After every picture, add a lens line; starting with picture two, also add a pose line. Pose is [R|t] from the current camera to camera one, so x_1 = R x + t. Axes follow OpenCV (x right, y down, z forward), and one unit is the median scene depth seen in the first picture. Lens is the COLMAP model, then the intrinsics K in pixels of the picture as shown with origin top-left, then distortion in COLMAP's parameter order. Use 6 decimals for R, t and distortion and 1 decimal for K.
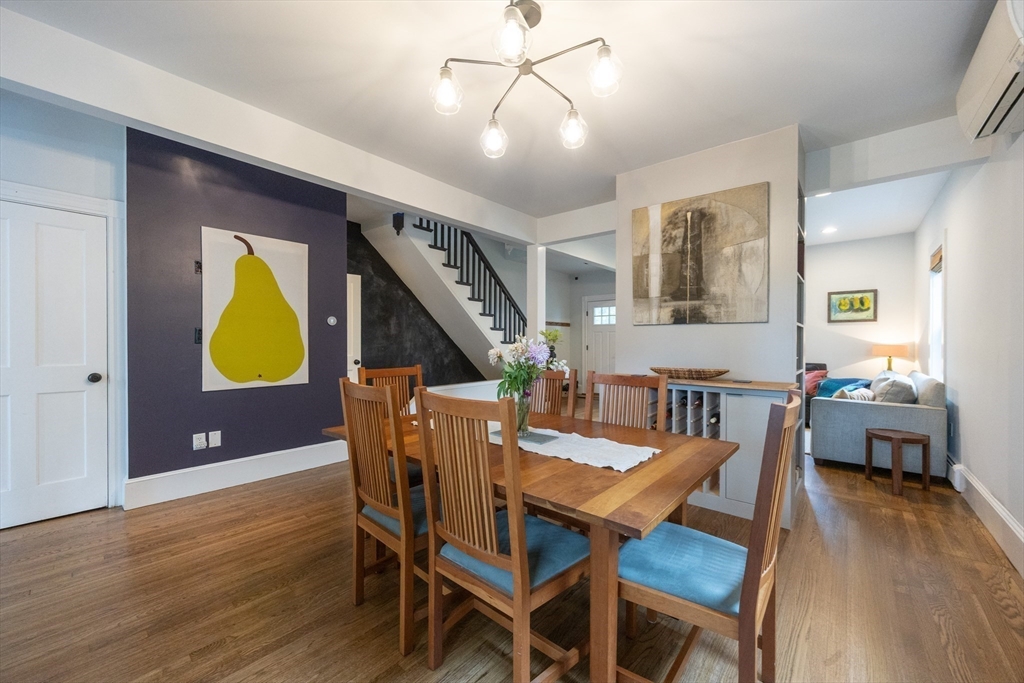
lens RADIAL K [[397.2, 0, 517.4], [0, 397.2, 339.4], [0, 0, 1]] dist [-0.000511, -0.000531]
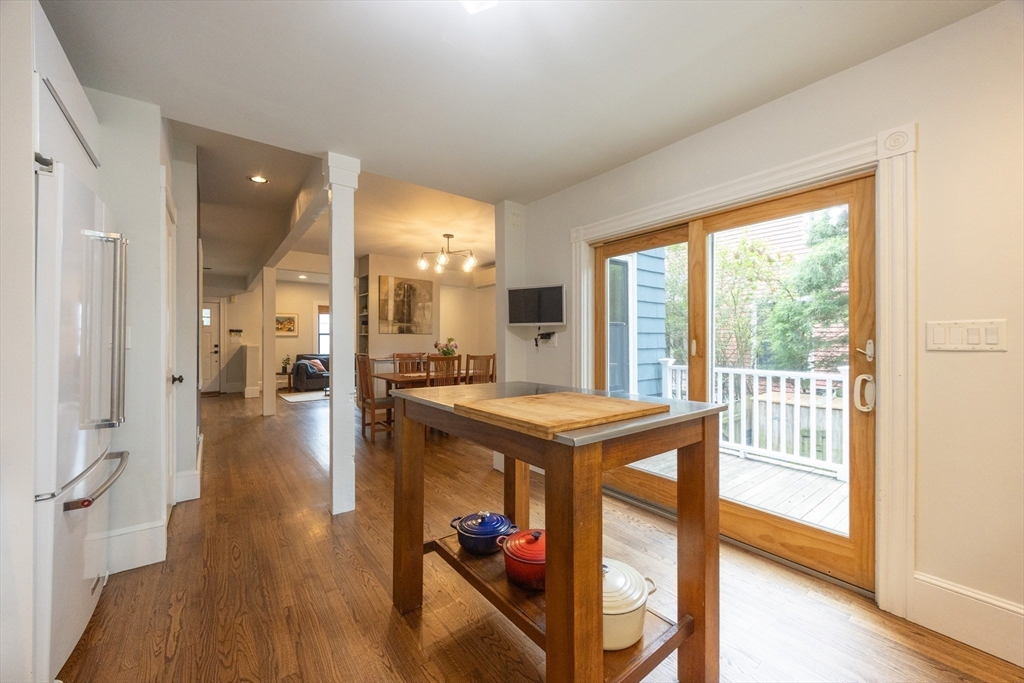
lens RADIAL K [[397.2, 0, 518.9], [0, 397.2, 342.6], [0, 0, 1]] dist [-0.000511, -0.000531]
pose [[0.198479, -0.005255, 0.980091, -1.569818], [-0.004469, 0.999970, 0.006266, -0.005242], [-0.980095, -0.005624, 0.198449, -0.077675]]
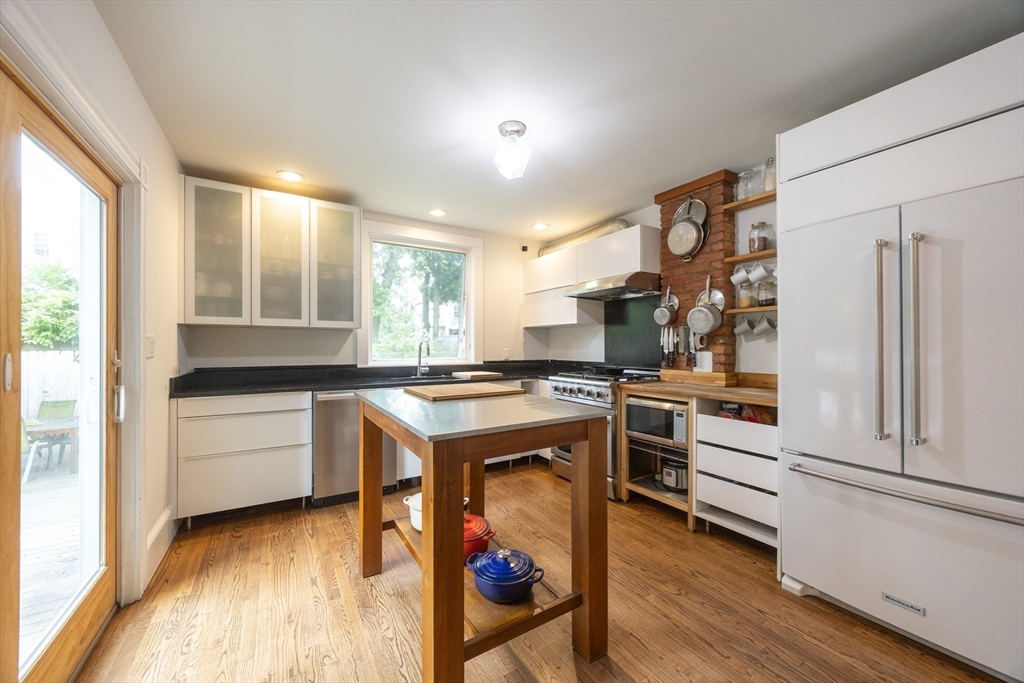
lens RADIAL K [[397.2, 0, 511.8], [0, 397.2, 342.5], [0, 0, 1]] dist [-0.000511, -0.000531]
pose [[-0.319599, -0.007245, -0.947525, -0.554248], [0.005790, 0.999937, -0.009599, -0.010767], [0.947535, -0.008554, -0.319537, 0.256116]]
